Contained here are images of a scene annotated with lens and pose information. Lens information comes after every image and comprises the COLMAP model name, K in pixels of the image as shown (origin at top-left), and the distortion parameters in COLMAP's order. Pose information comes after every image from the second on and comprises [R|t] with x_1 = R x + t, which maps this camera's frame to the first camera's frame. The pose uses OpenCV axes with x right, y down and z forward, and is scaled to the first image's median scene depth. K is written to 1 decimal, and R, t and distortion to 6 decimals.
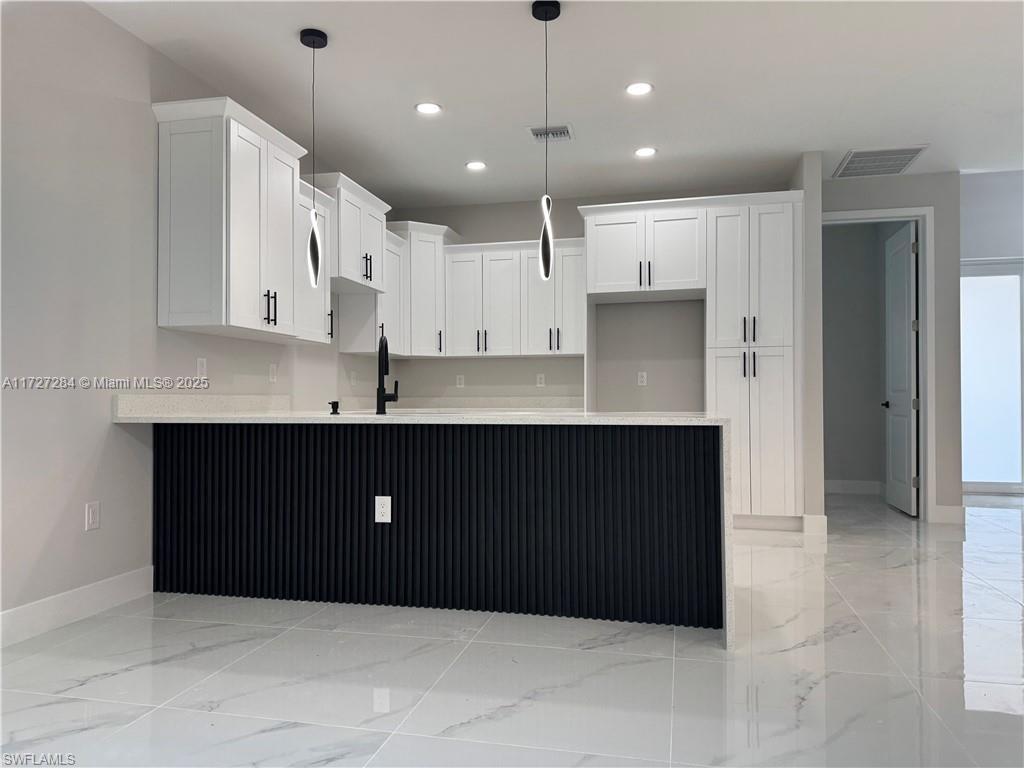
lens RADIAL K [[712.0, 0, 516.7], [0, 712.0, 388.1], [0, 0, 1]] dist [0.117494, -0.170154]
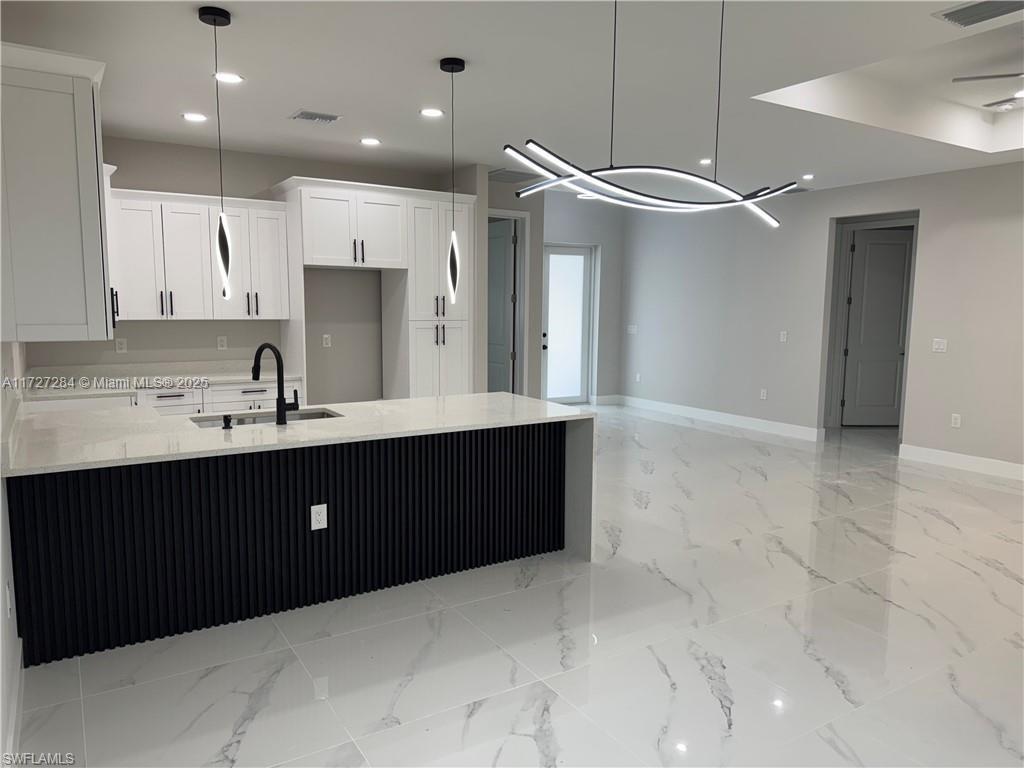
lens RADIAL K [[712.0, 0, 515.8], [0, 712.0, 387.1], [0, 0, 1]] dist [0.081084, -0.086246]
pose [[0.703608, -0.073776, 0.706748, -0.452881], [-0.024293, 0.991517, 0.127687, -0.102592], [-0.710173, -0.107010, 0.695847, 0.051493]]
